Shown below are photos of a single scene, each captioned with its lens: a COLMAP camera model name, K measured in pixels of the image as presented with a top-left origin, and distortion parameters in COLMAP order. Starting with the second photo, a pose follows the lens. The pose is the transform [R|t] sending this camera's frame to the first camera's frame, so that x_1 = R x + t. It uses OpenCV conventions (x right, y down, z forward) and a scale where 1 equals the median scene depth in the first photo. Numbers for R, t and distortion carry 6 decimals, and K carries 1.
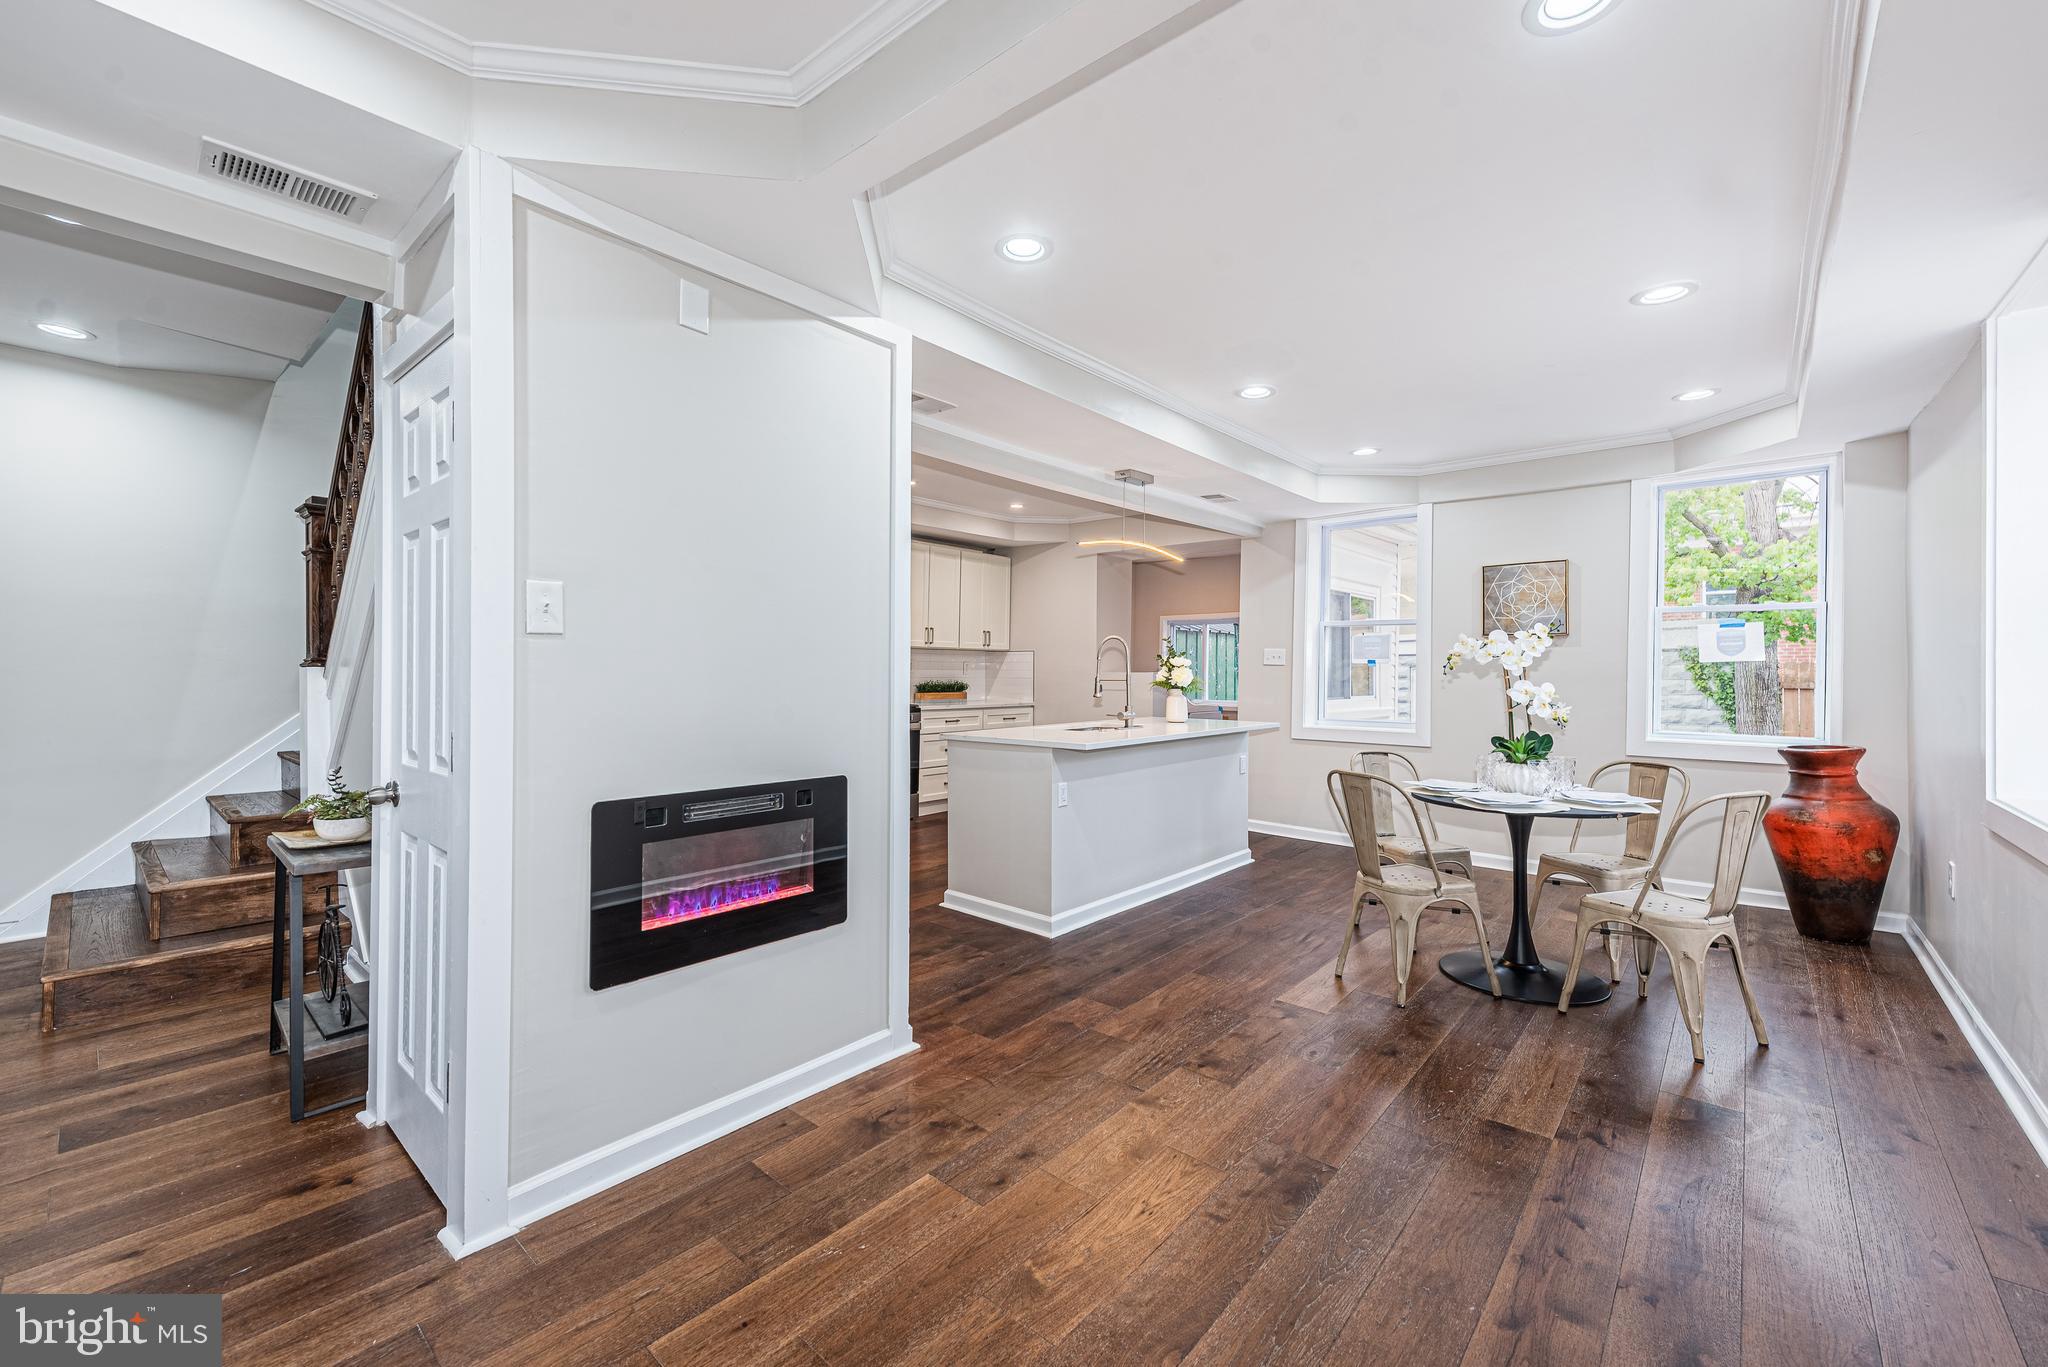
lens RADIAL K [[819.3, 0, 1017.6], [0, 819.3, 674.6], [0, 0, 1]] dist [0.019881, -0.005788]
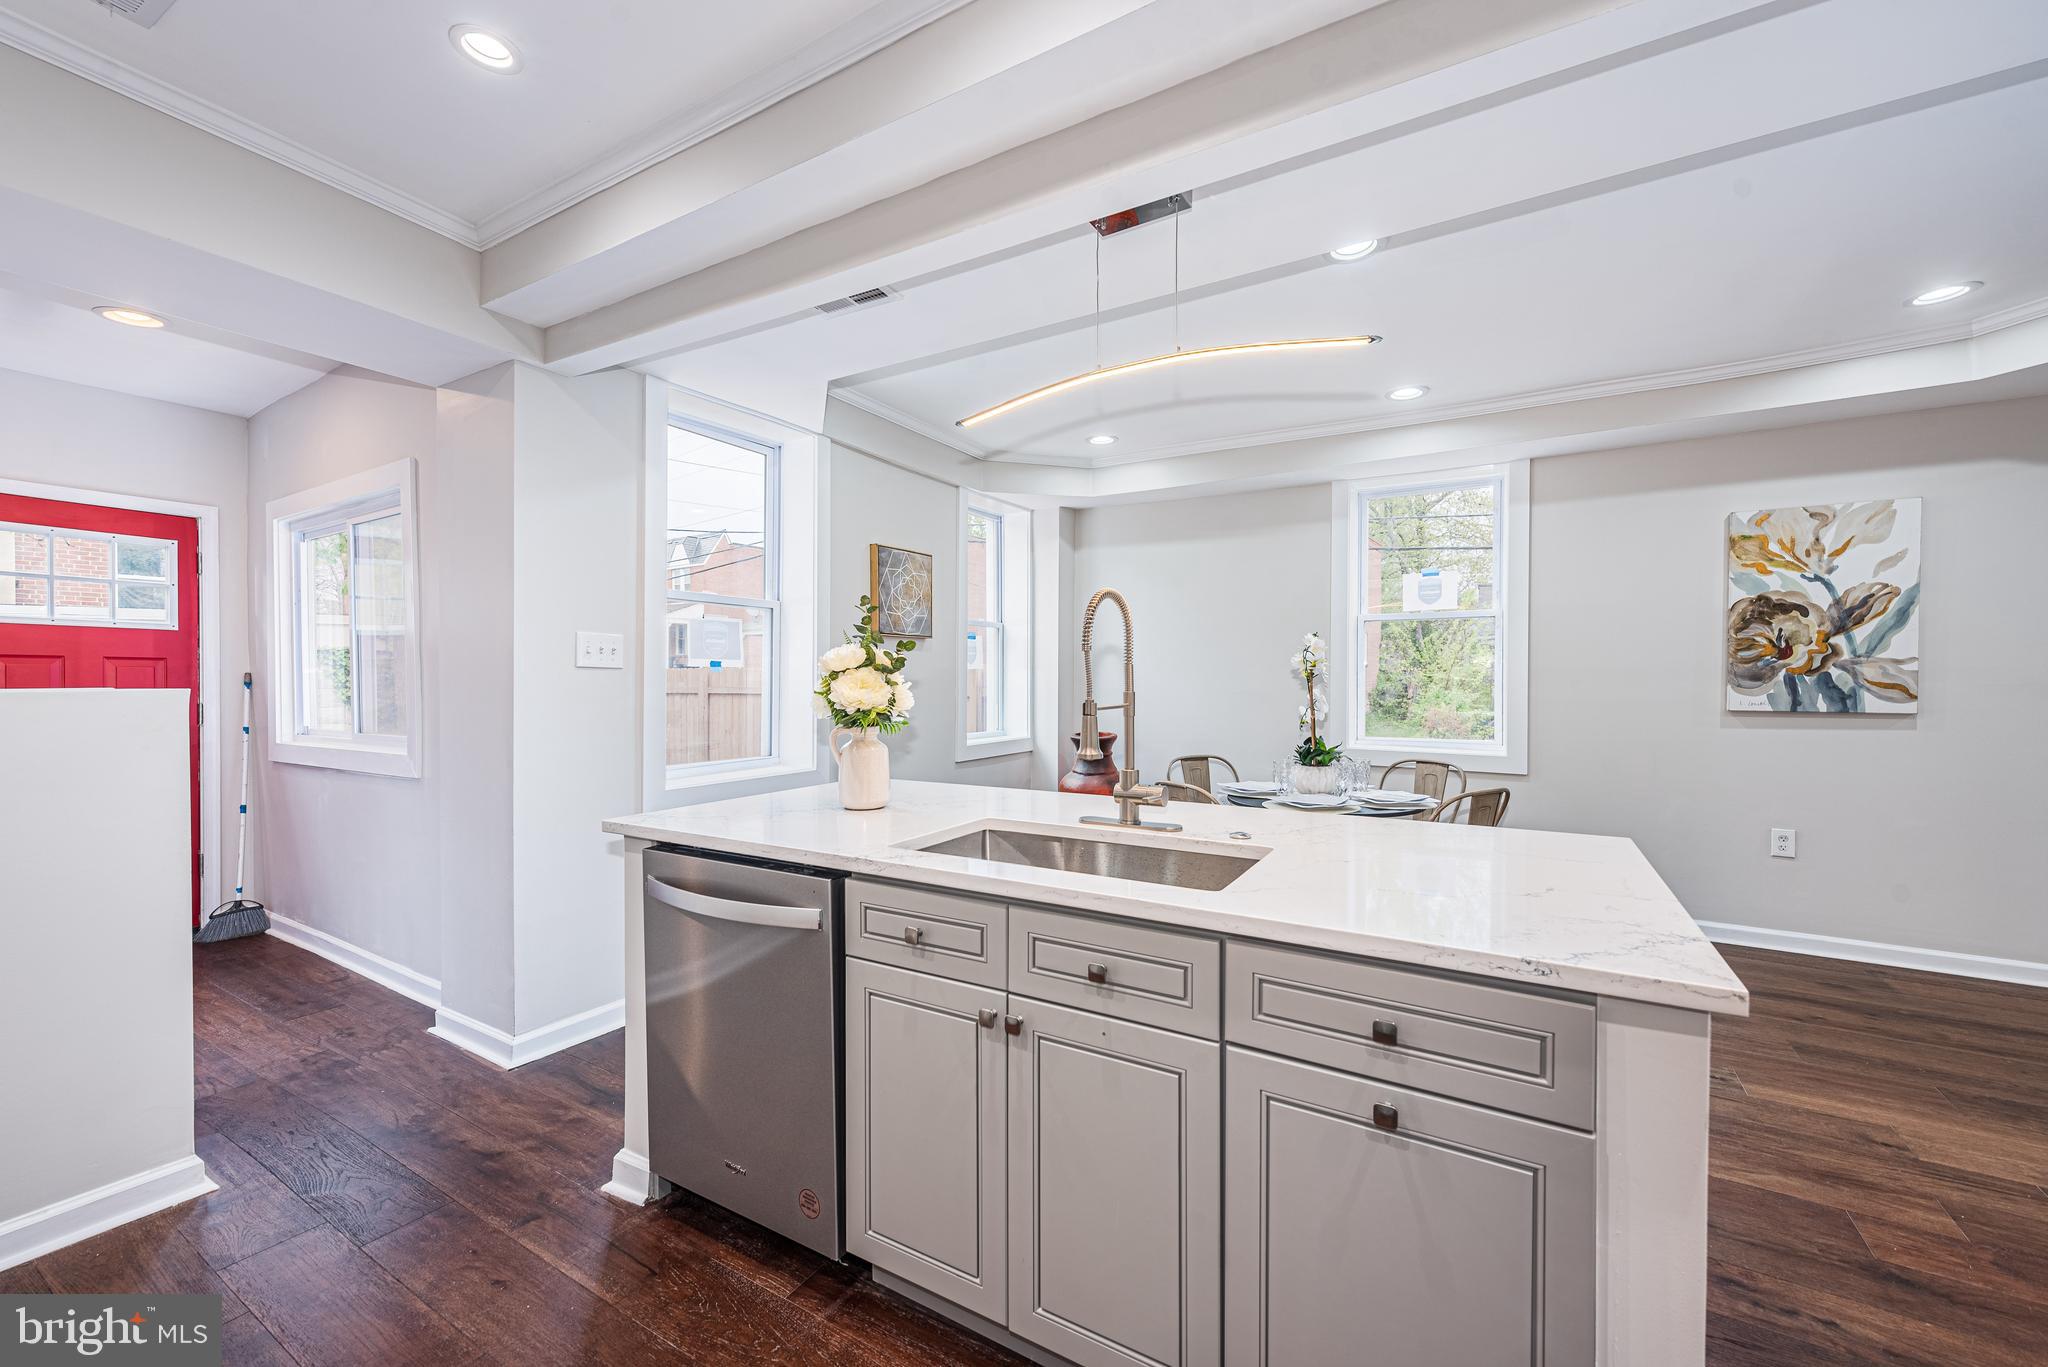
lens RADIAL K [[811.7, 0, 1028.8], [0, 811.7, 689.3], [0, 0, 1]] dist [0.011375, -0.000937]
pose [[-0.180188, -0.017490, 0.983477, -0.317589], [0.006420, 0.999800, 0.018957, -0.011145], [-0.983611, 0.009730, -0.180040, 1.442593]]
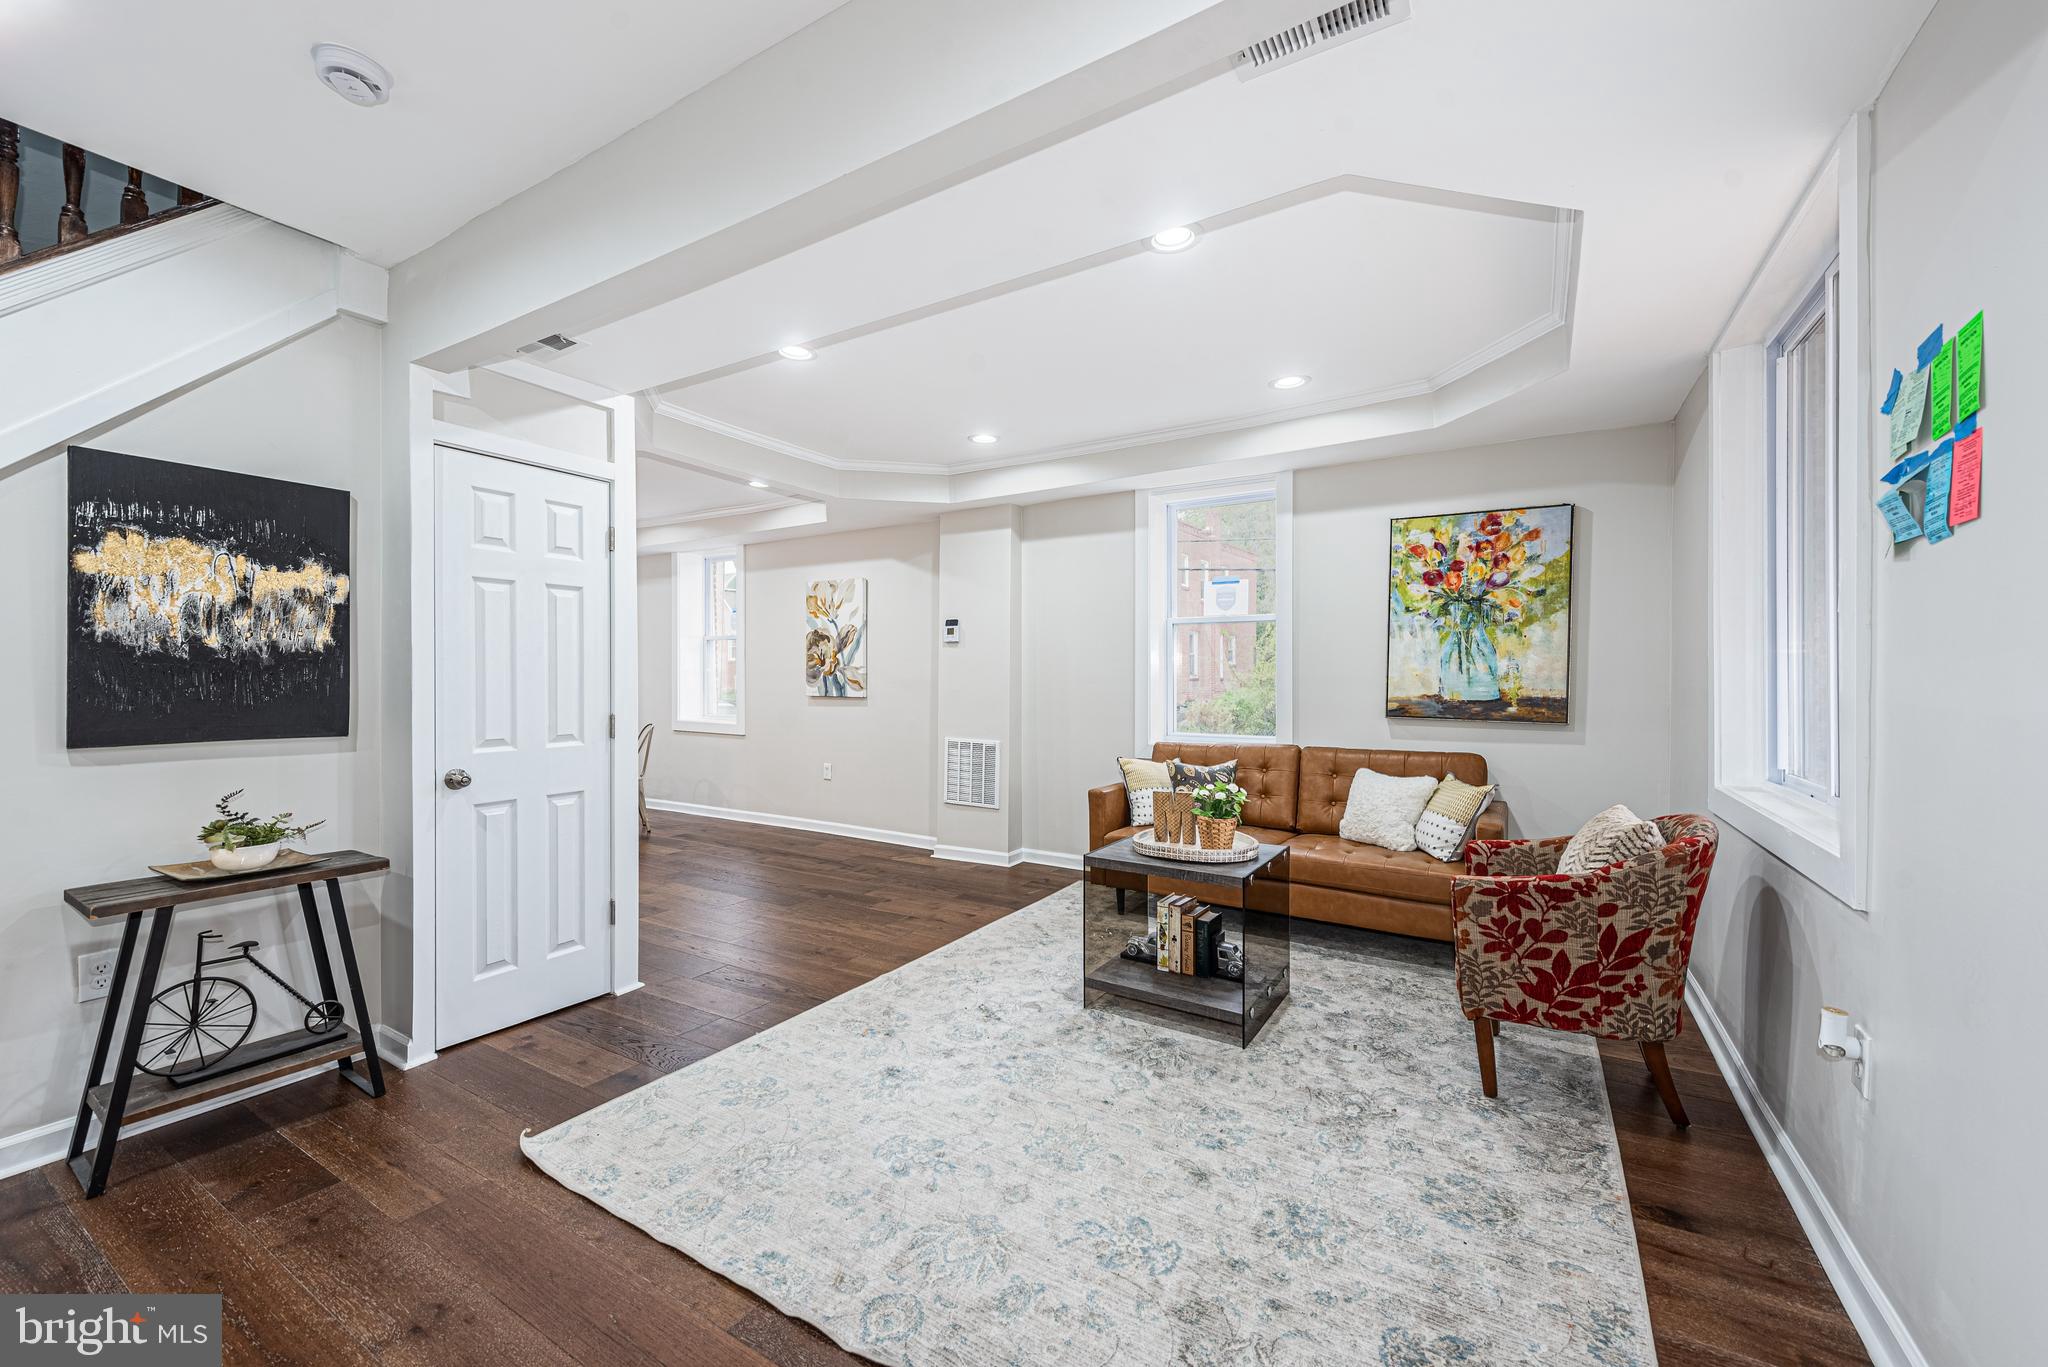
lens RADIAL K [[809.9, 0, 1016.9], [0, 809.9, 672.2], [0, 0, 1]] dist [0.017252, -0.000283]
pose [[-0.164517, 0.000424, 0.986374, -1.297617], [0.002147, 0.999998, -0.000072, -0.009658], [-0.986372, 0.002106, -0.164517, 0.215969]]
